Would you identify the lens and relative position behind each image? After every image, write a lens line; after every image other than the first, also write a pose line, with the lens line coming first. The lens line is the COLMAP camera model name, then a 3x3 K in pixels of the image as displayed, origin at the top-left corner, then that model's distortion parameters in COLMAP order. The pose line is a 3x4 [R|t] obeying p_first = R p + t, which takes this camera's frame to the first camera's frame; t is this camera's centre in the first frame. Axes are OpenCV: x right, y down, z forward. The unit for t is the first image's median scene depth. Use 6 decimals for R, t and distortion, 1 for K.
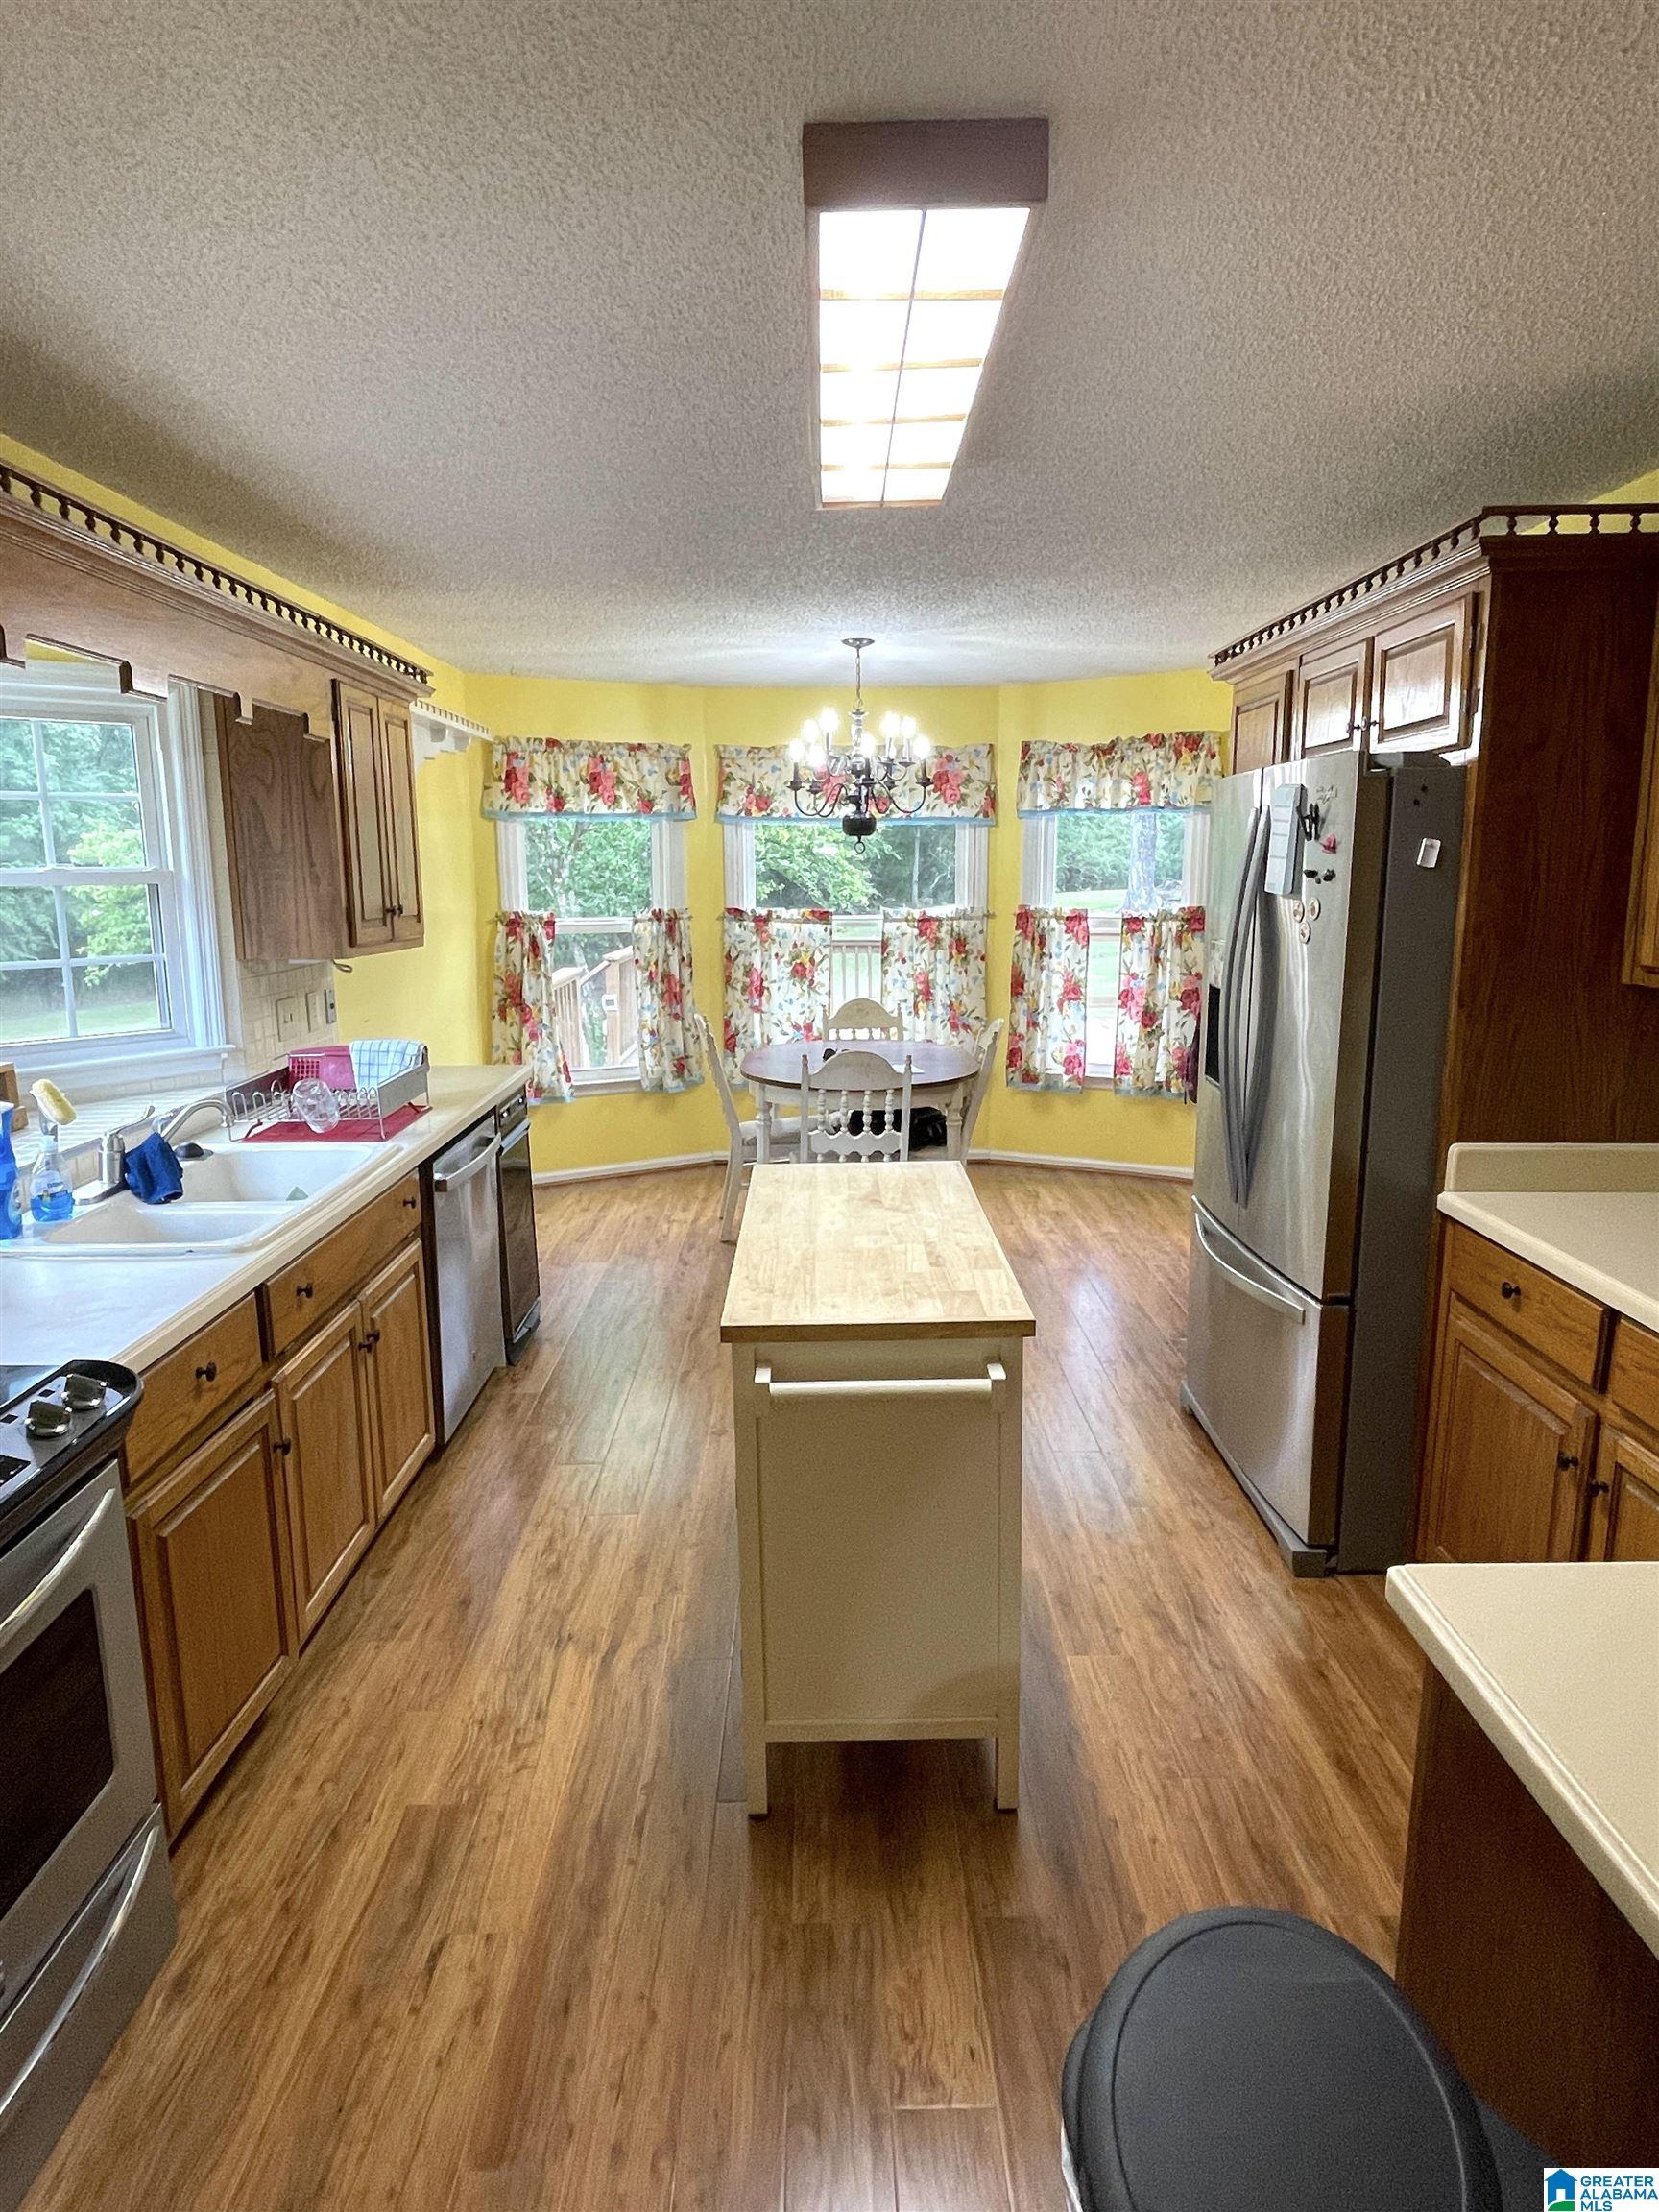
lens RADIAL K [[1230.1, 0, 823.9], [0, 1230.1, 1082.6], [0, 0, 1]] dist [0.029081, -0.047849]
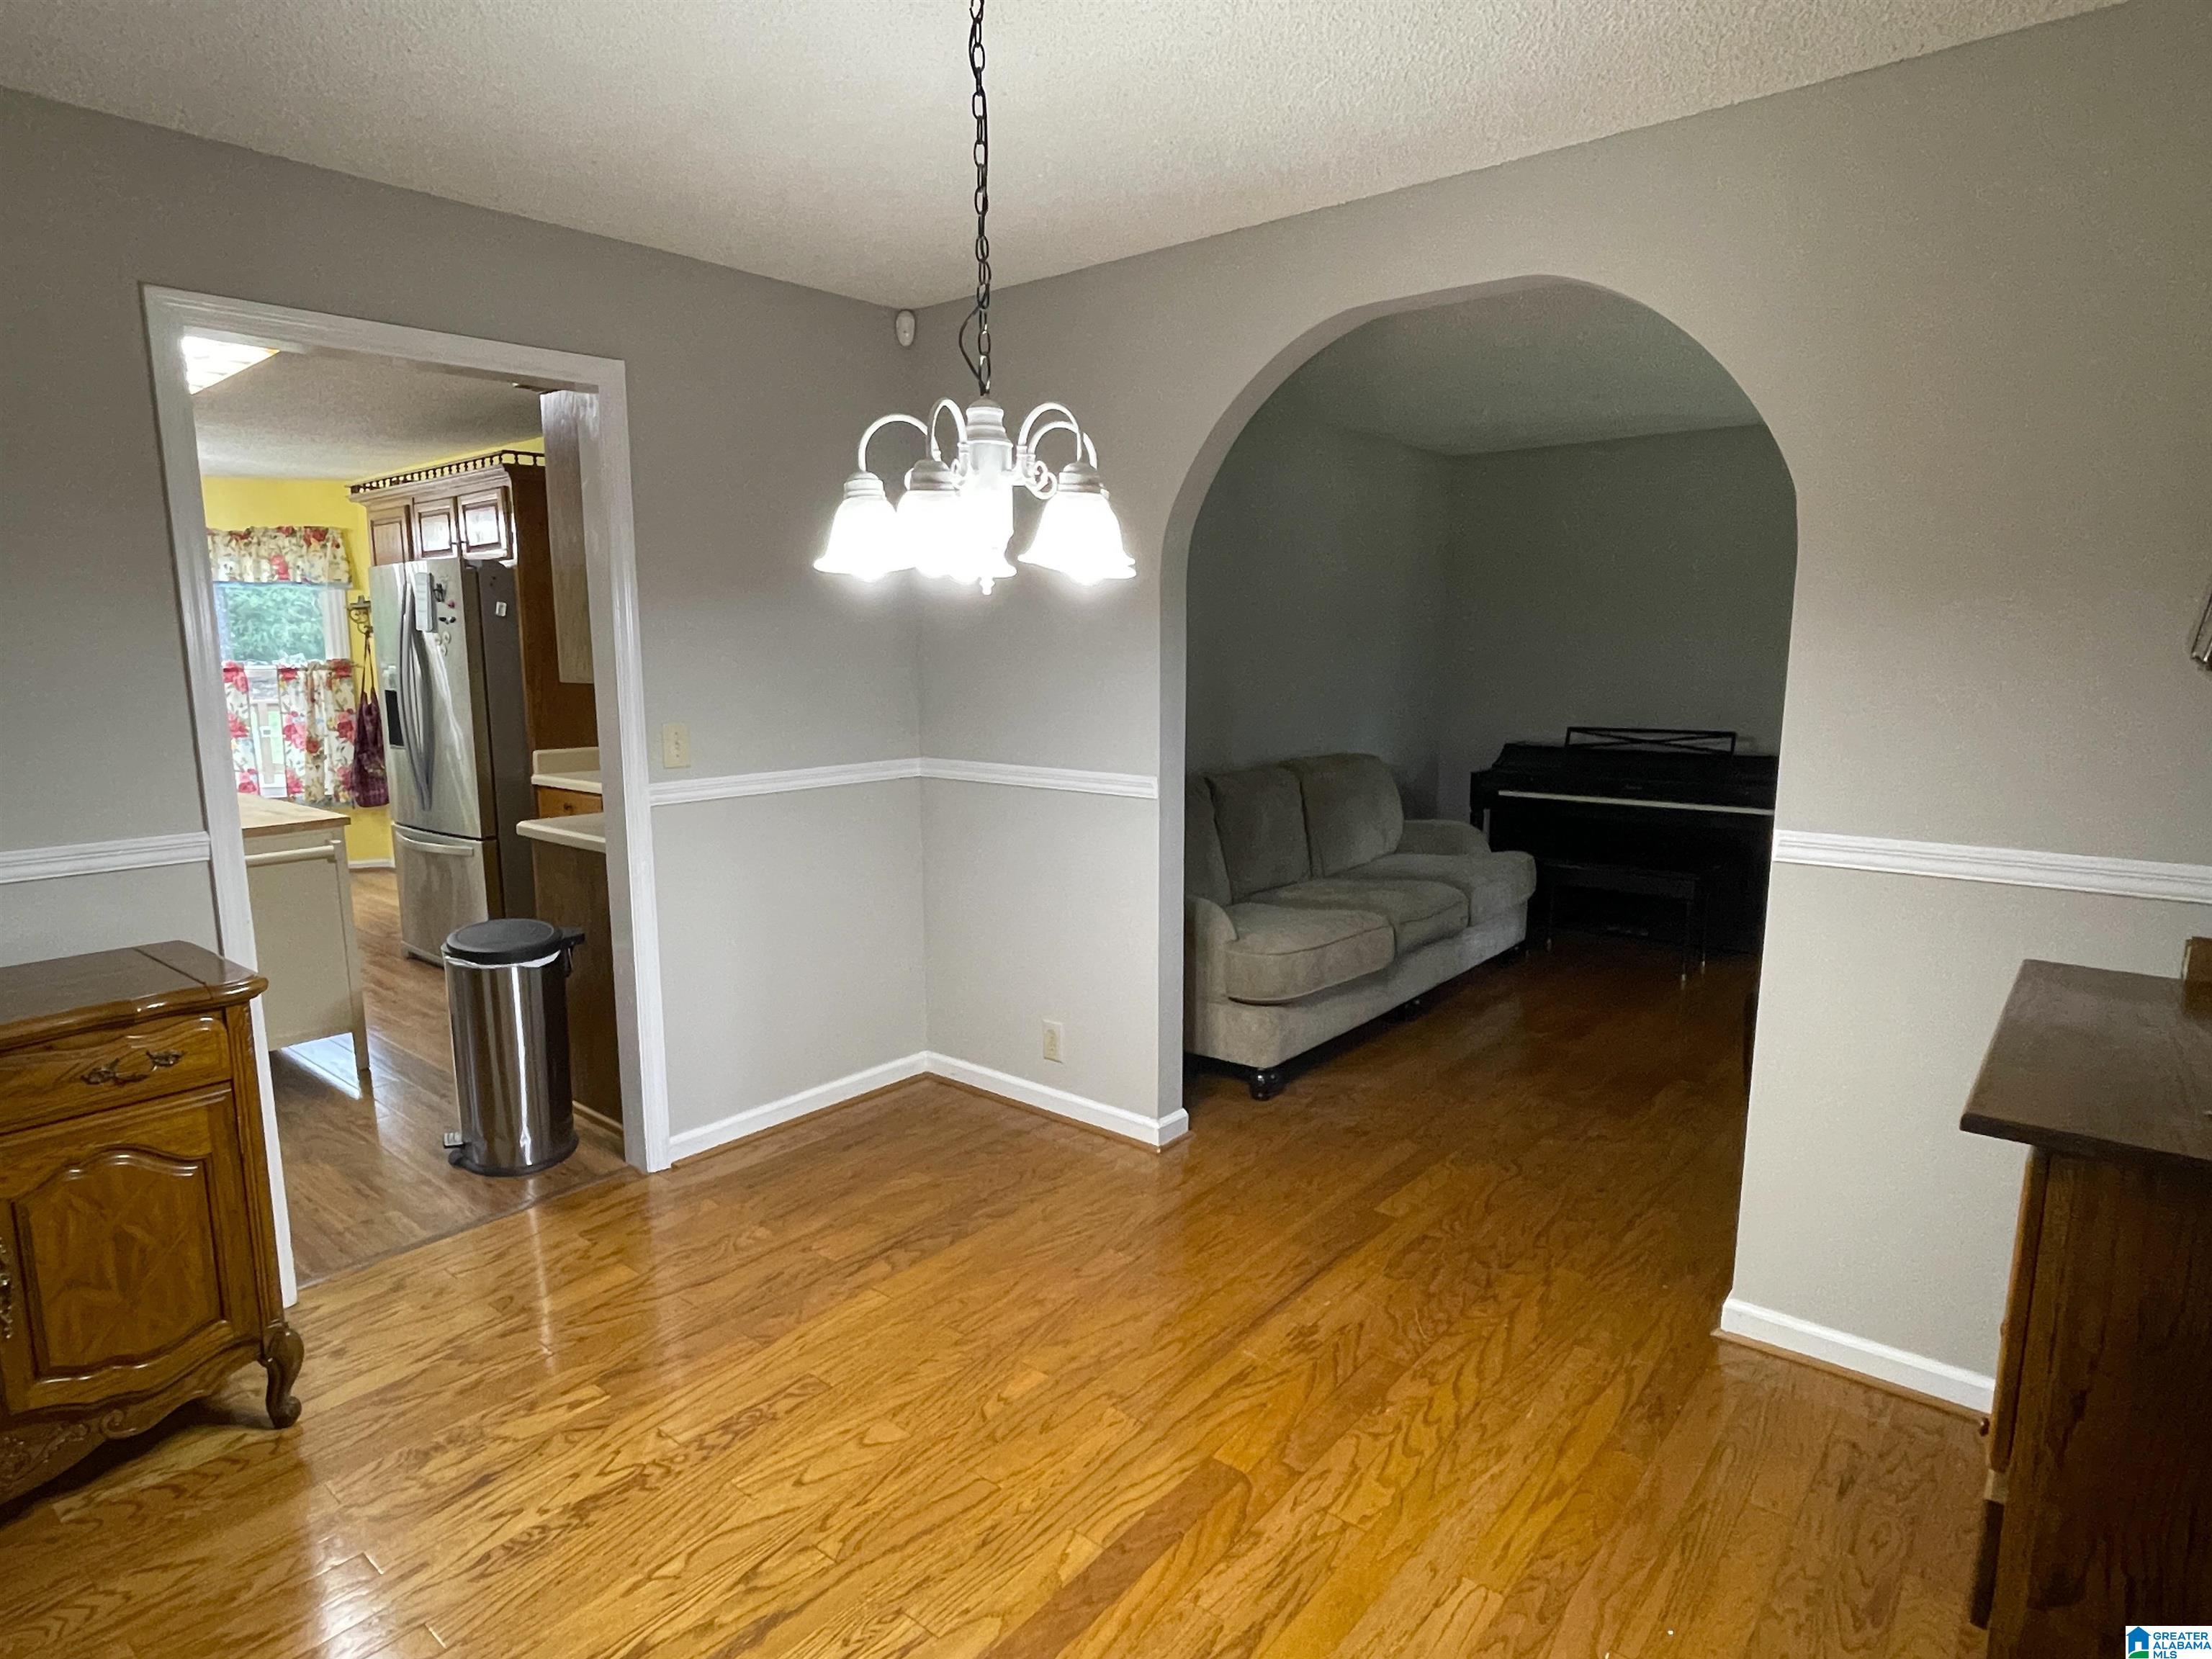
lens RADIAL K [[1256.3, 0, 1080.8], [0, 1256.3, 832.9], [0, 0, 1]] dist [-0.005825, -0.001682]
pose [[0.648697, -0.112205, 0.752730, -0.212247], [0.135047, 0.990347, 0.031242, 0.105811], [-0.748969, 0.081387, 0.657587, -0.454081]]
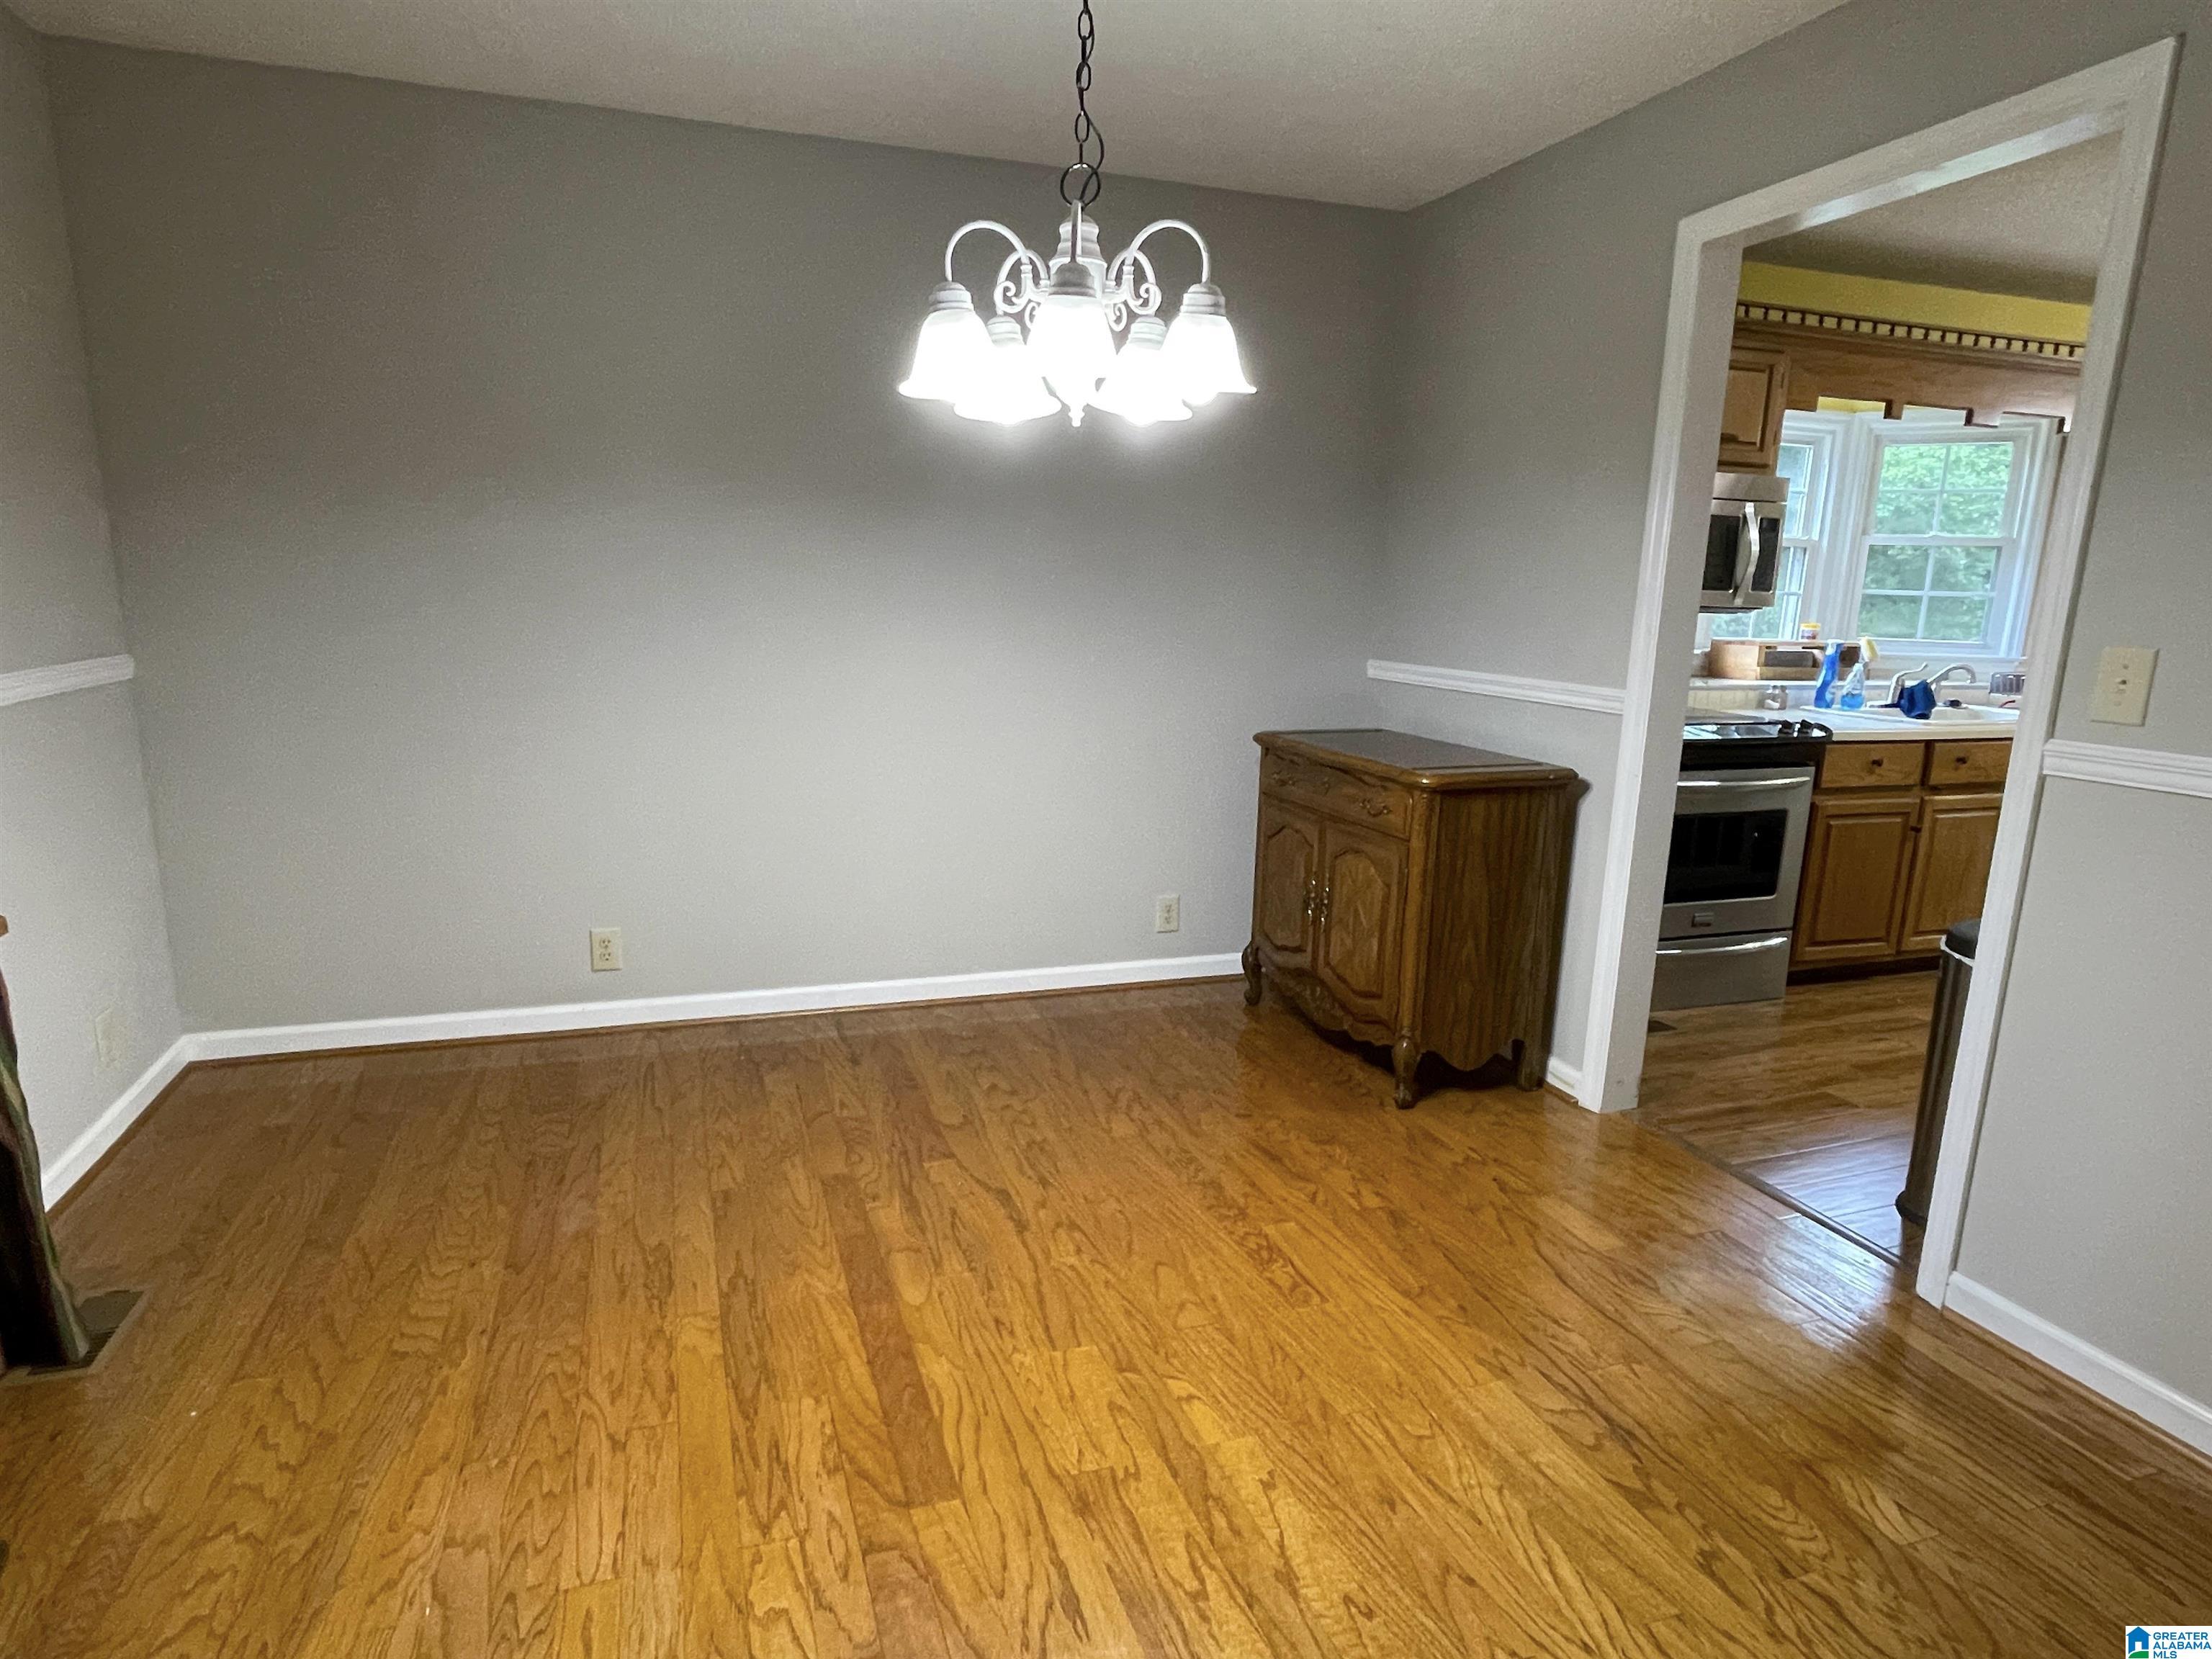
lens RADIAL K [[1256.3, 0, 1080.8], [0, 1256.3, 832.9], [0, 0, 1]] dist [-0.005825, -0.001682]
pose [[0.308789, 0.203532, -0.929099, 0.356620], [-0.195113, 0.969617, 0.147561, 0.102849], [0.930903, 0.135714, 0.339119, -0.311468]]
